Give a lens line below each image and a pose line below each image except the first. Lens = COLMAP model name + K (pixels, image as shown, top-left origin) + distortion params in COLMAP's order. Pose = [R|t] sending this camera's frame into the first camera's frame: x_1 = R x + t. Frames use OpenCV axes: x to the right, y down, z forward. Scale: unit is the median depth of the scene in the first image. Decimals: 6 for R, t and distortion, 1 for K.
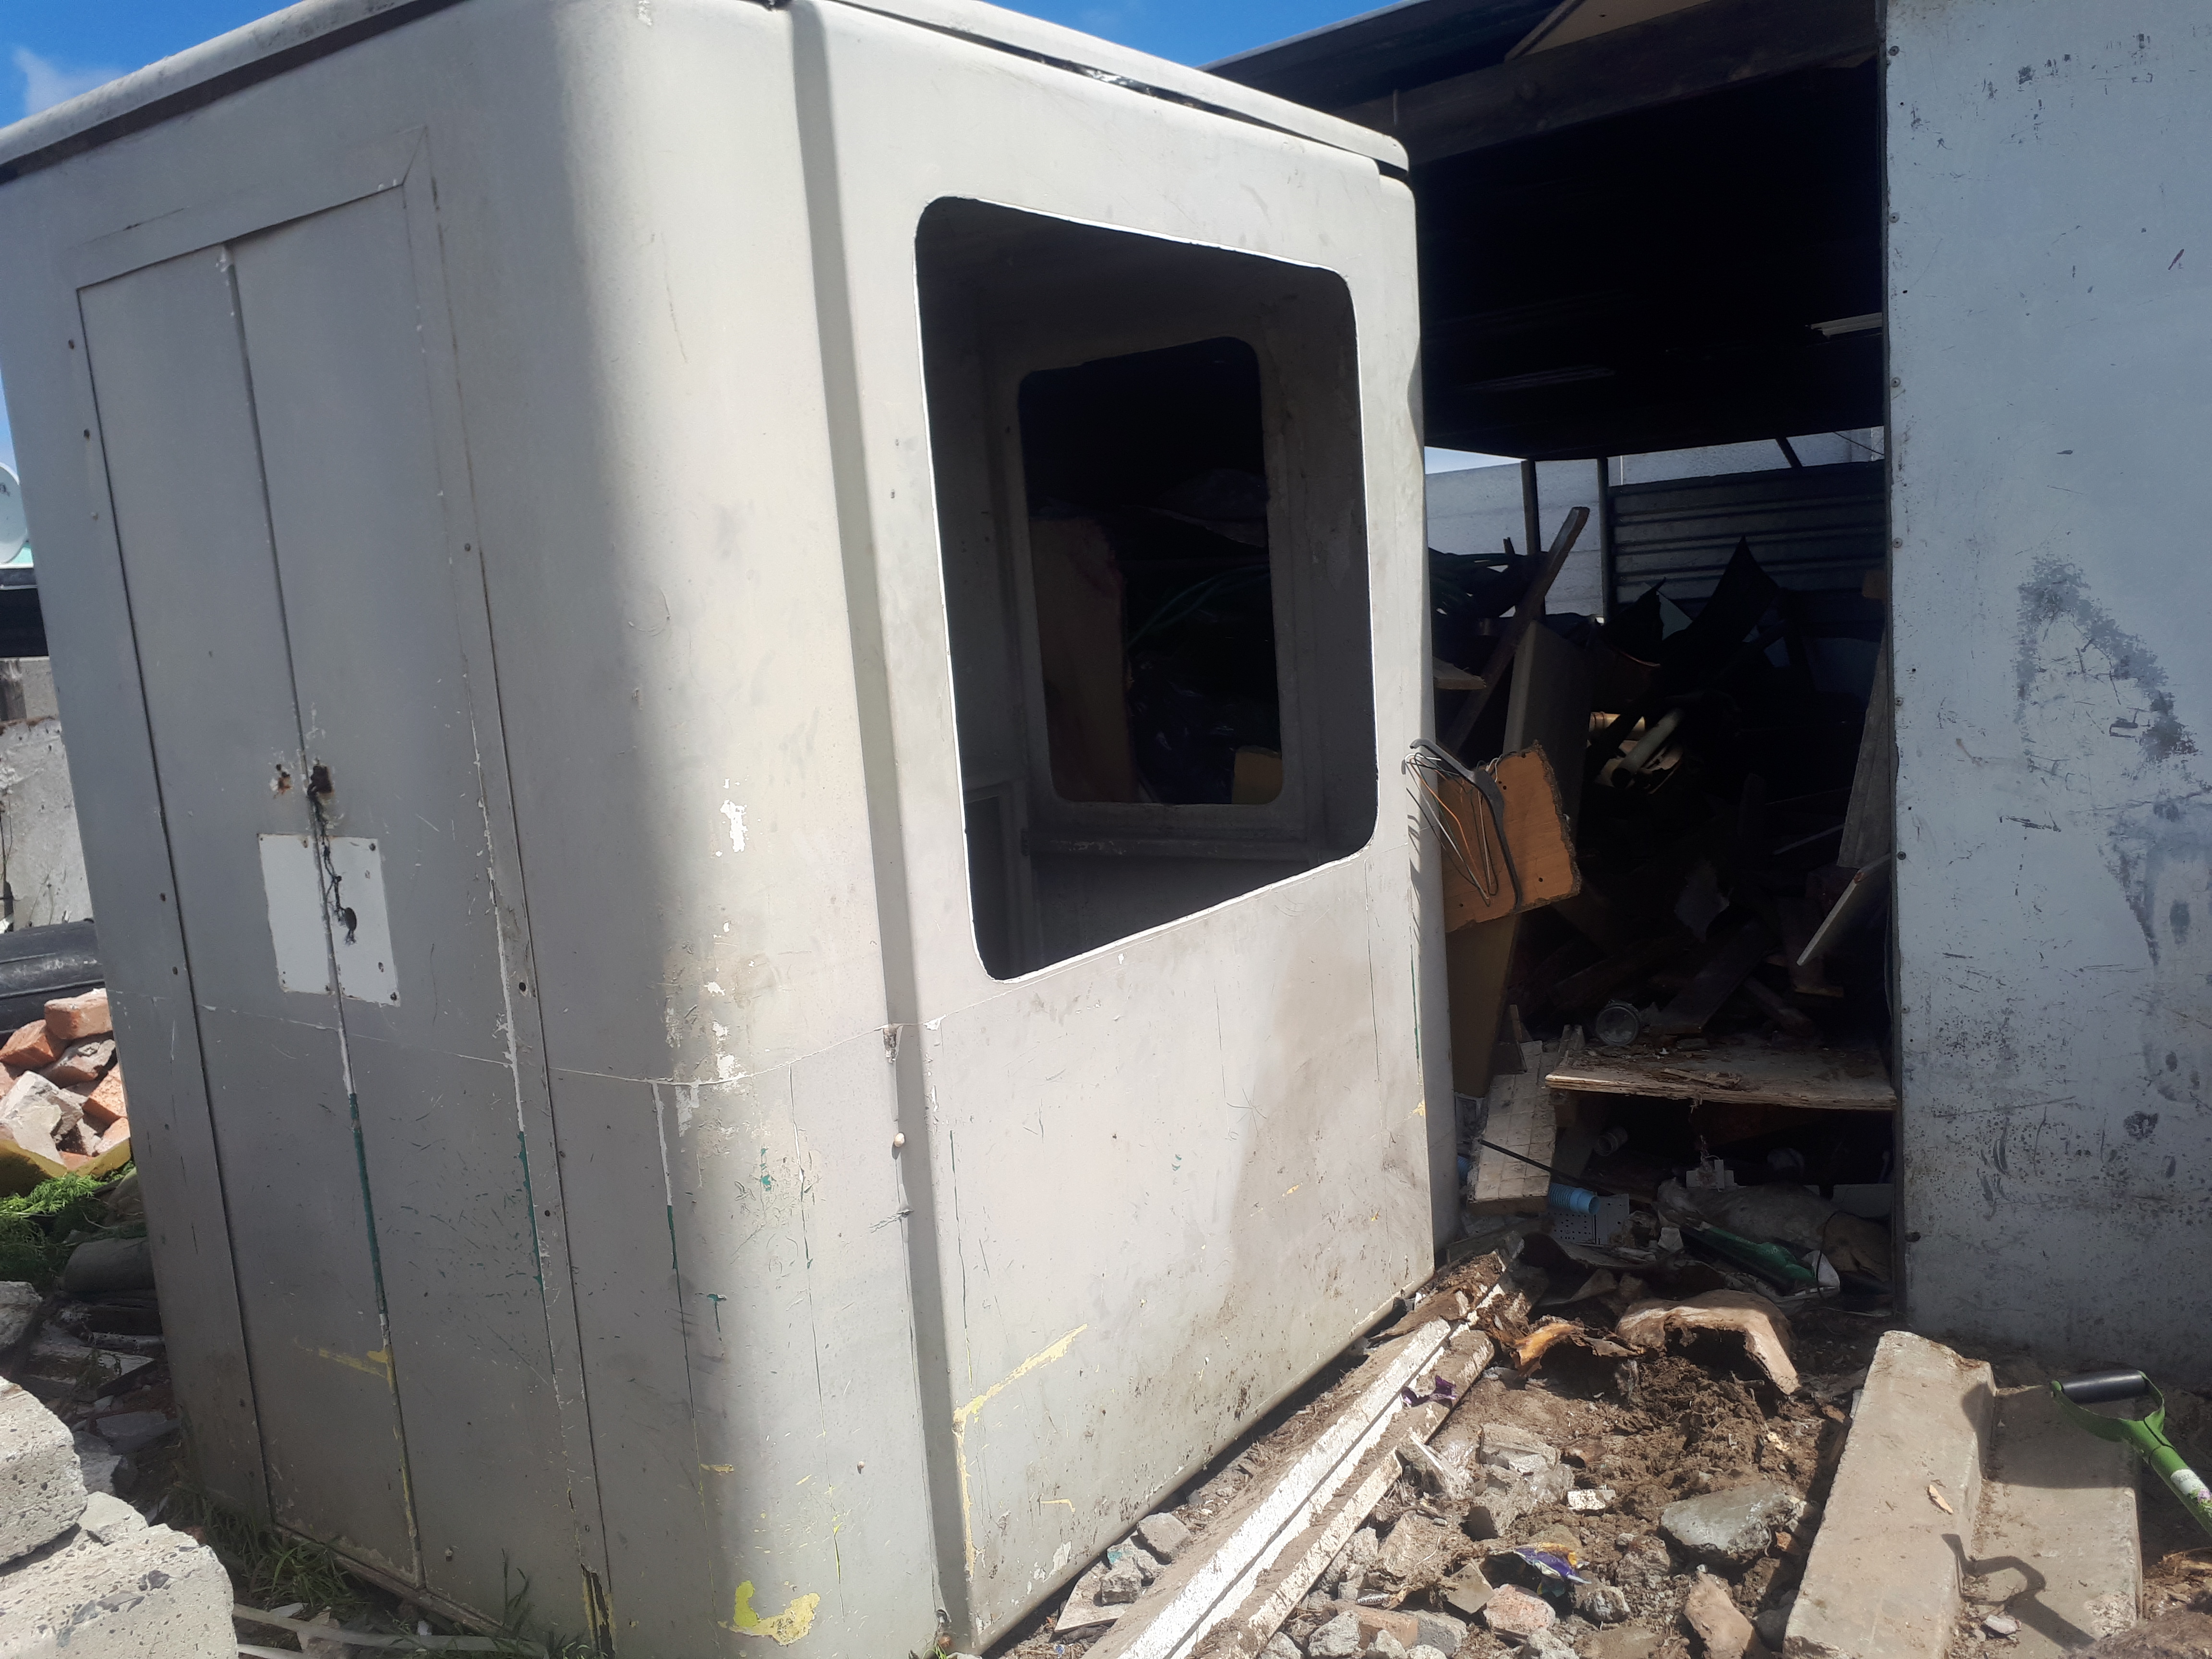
lens RADIAL K [[1806.9, 0, 1098.8], [0, 1806.9, 822.4], [0, 0, 1]] dist [0.071709, -0.117258]
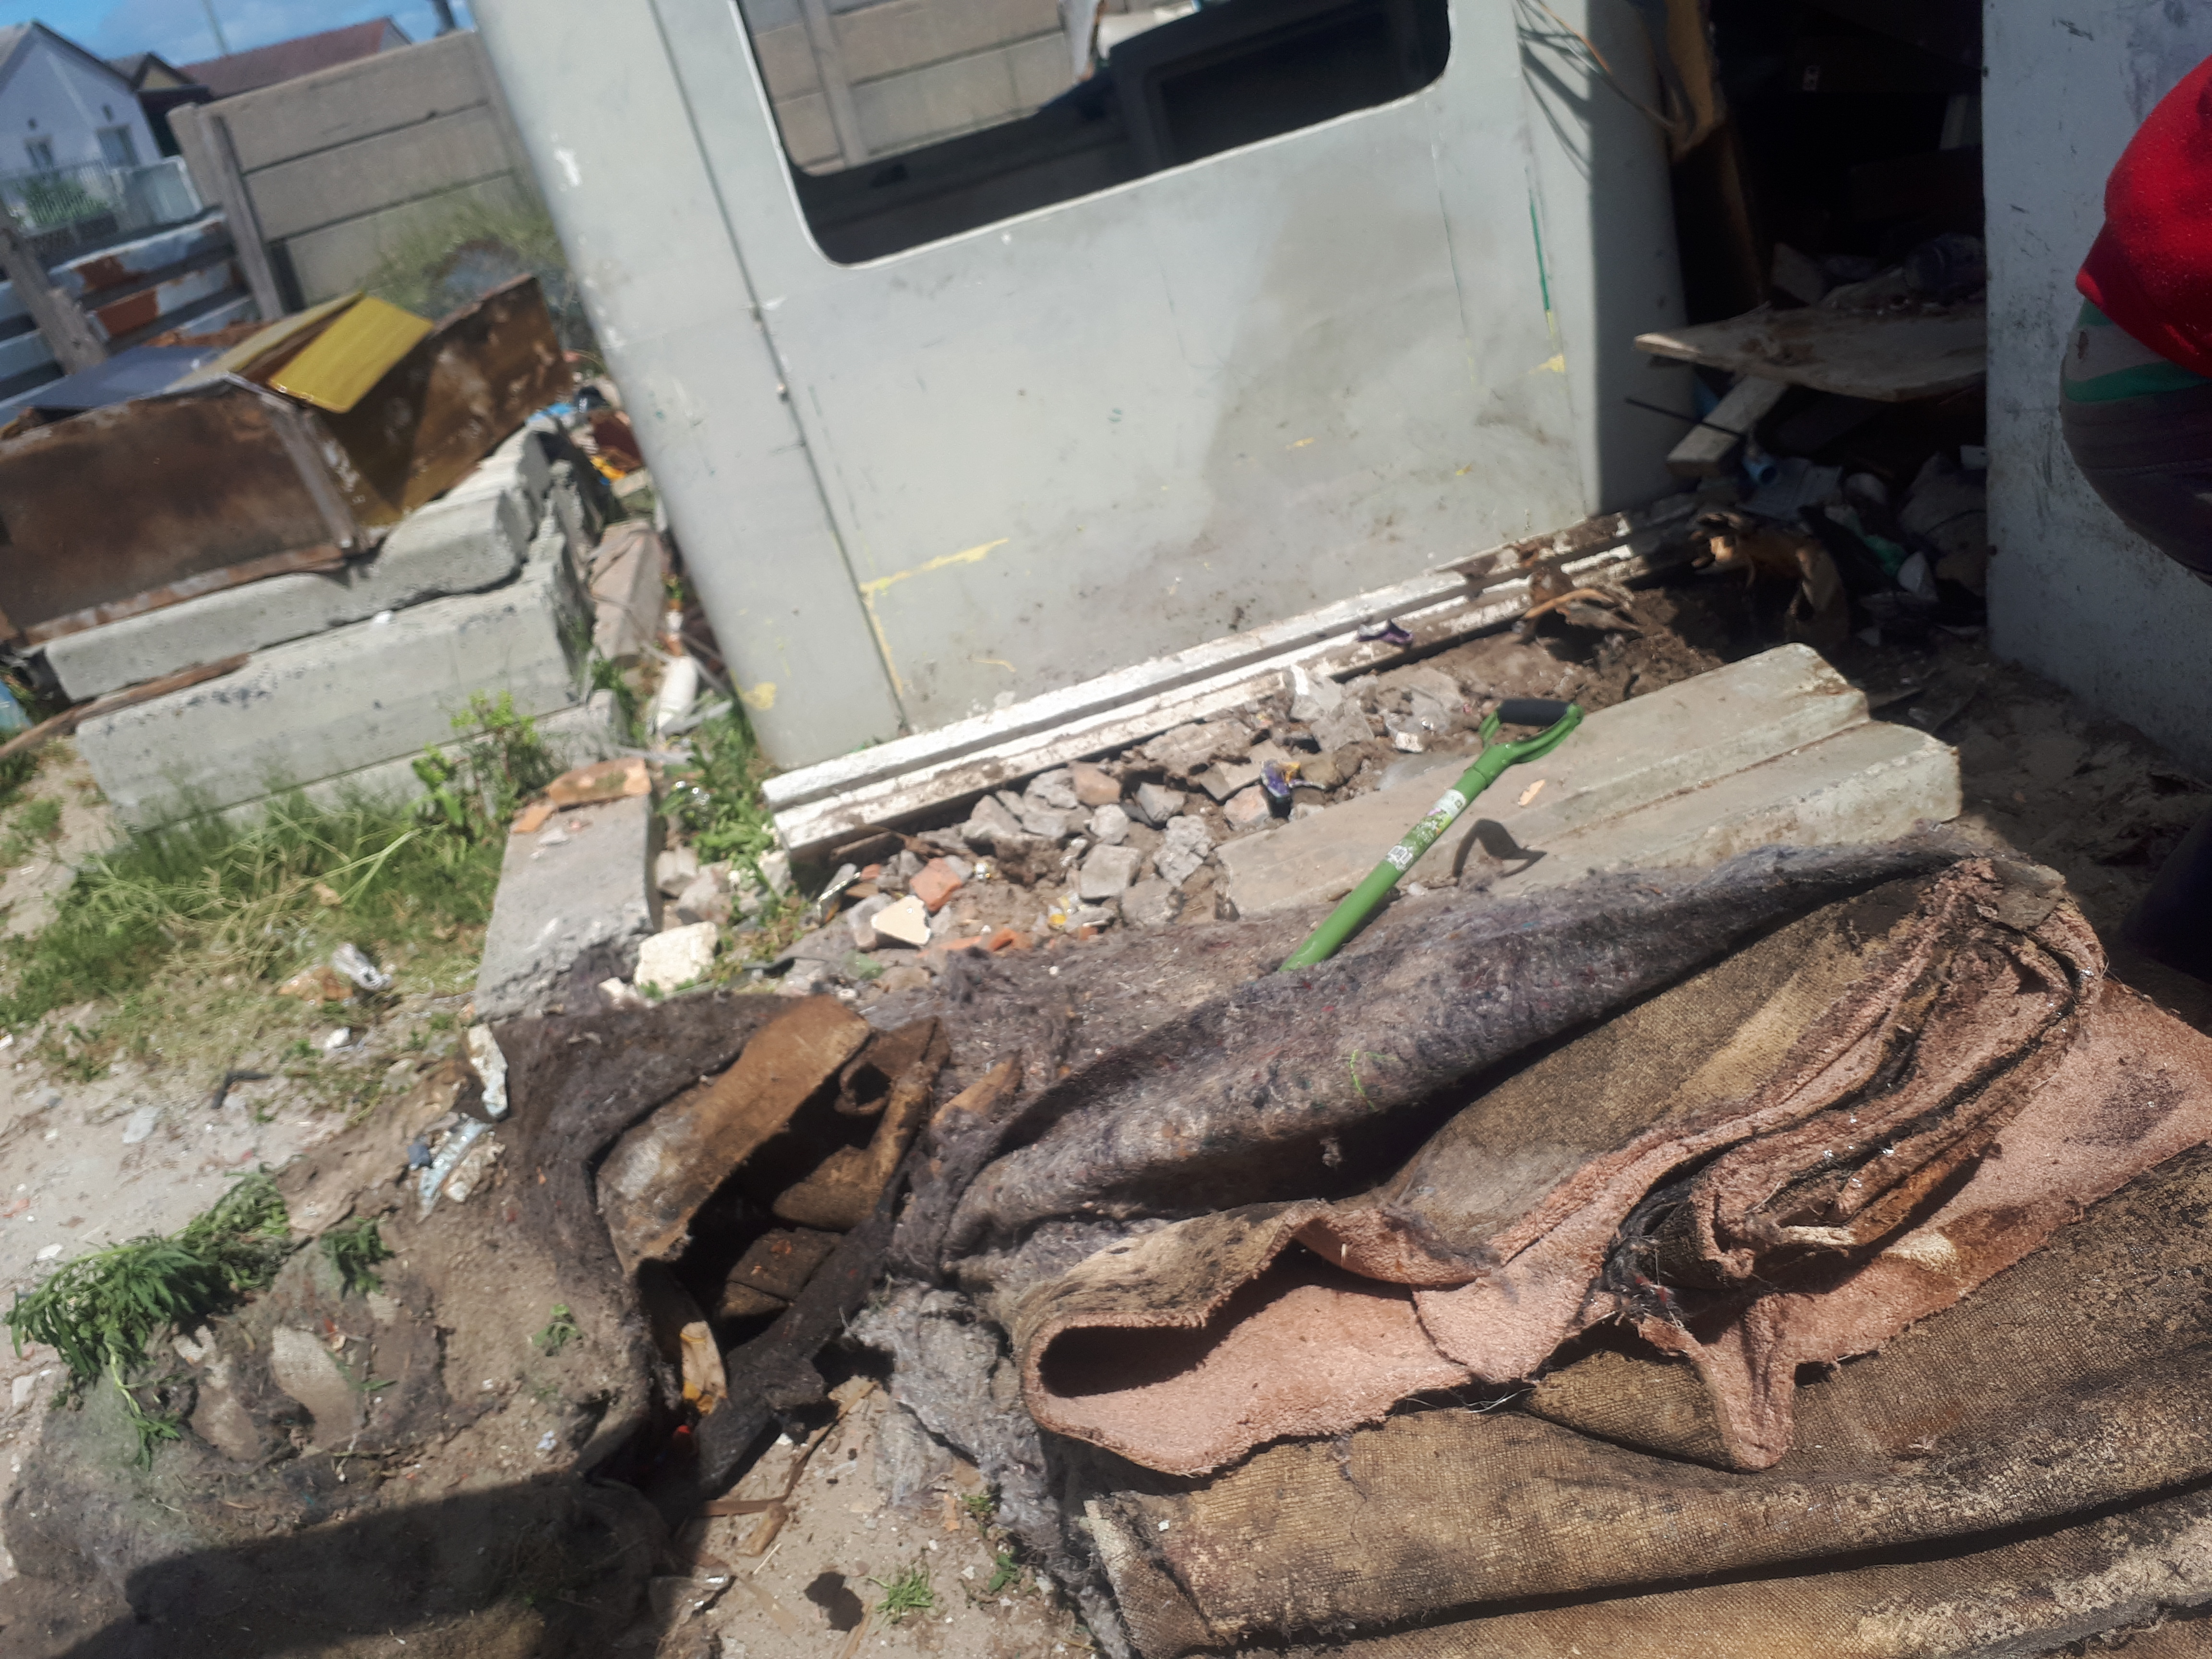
lens RADIAL K [[1825.8, 0, 1106.0], [0, 1825.8, 829.5], [0, 0, 1]] dist [0.252607, -0.713573]
pose [[0.710602, 0.221077, -0.667959, 0.968024], [0.102248, 0.906828, 0.408912, -0.065711], [0.696125, -0.358871, 0.621789, 0.155155]]
